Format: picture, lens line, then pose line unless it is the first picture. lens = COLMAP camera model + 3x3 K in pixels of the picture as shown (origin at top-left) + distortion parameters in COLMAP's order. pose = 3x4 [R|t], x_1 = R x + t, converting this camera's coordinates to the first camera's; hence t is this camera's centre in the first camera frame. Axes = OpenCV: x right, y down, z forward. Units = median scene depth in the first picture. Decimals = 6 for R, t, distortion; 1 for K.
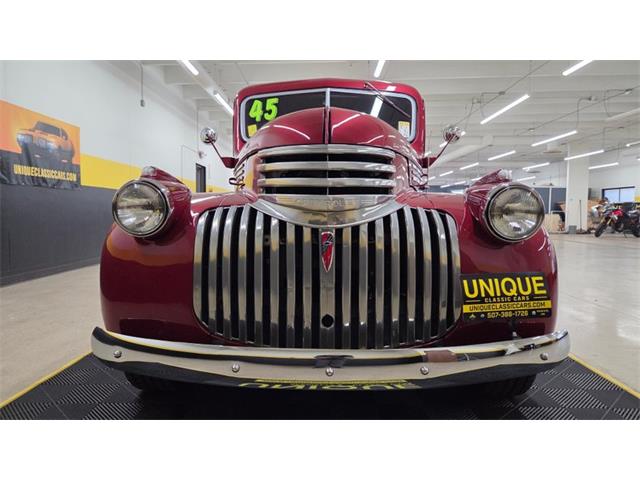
lens RADIAL K [[416.7, 0, 316.0], [0, 416.7, 235.5], [0, 0, 1]] dist [0.054839, -0.045517]
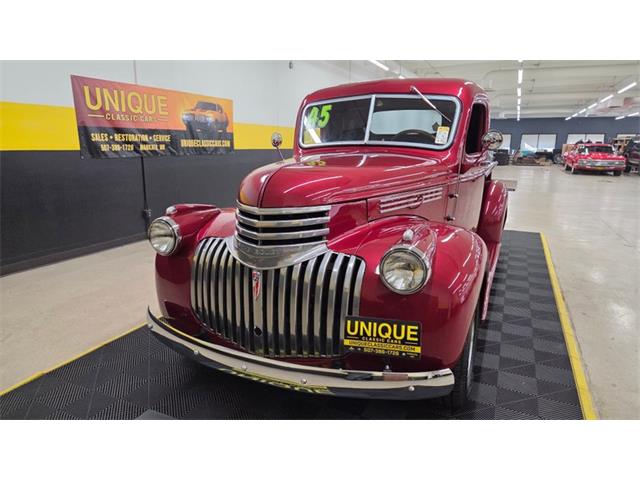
lens RADIAL K [[416.7, 0, 314.2], [0, 416.7, 239.0], [0, 0, 1]] dist [0.054839, -0.045517]
pose [[0.915259, 0.091366, -0.392369, 0.338918], [-0.026910, 0.985633, 0.166741, -0.161691], [0.401966, -0.142053, 0.904568, -0.078143]]
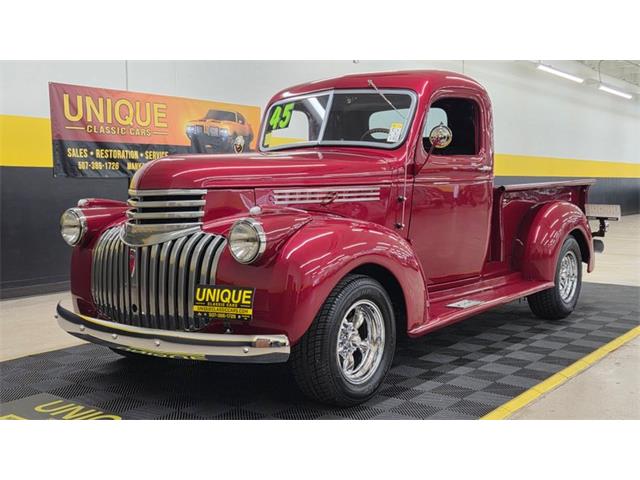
lens RADIAL K [[704.5, 0, 324.9], [0, 704.5, 244.9], [0, 0, 1]] dist [0.051580, 0.000000]
pose [[0.815575, 0.048419, -0.576623, 0.940957], [-0.031042, 0.998719, 0.039955, -0.066519], [0.577819, -0.014687, 0.816033, -0.310920]]
